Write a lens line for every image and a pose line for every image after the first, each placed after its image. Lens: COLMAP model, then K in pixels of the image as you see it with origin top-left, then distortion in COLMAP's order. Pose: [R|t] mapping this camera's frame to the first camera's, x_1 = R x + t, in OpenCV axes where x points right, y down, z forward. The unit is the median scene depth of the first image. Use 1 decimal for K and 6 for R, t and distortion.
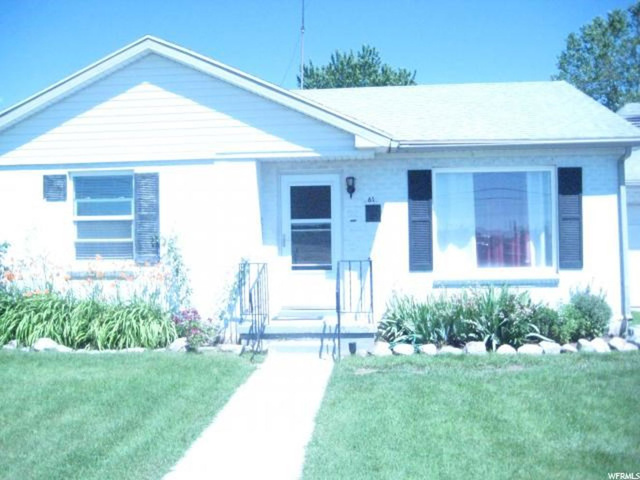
lens RADIAL K [[655.8, 0, 320.0], [0, 655.8, 240.0], [0, 0, 1]] dist [-0.101053, 0.005651]
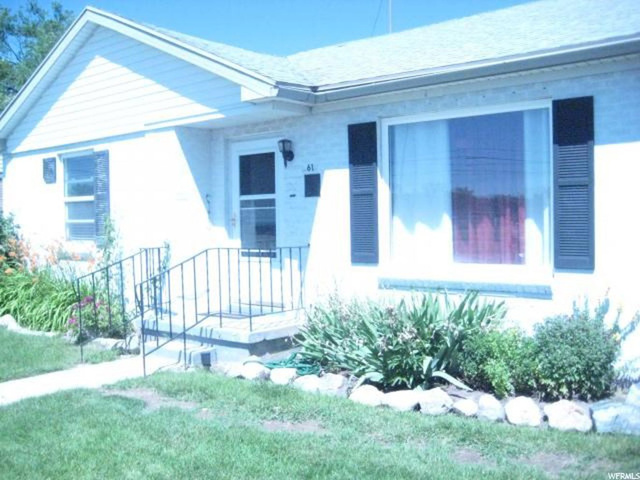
lens RADIAL K [[655.8, 0, 320.0], [0, 655.8, 240.0], [0, 0, 1]] dist [-0.101053, 0.005651]
pose [[0.826250, 0.018077, -0.563013, 0.520607], [0.008994, 0.998934, 0.045273, -0.011848], [0.563232, -0.042471, 0.825207, 0.376420]]
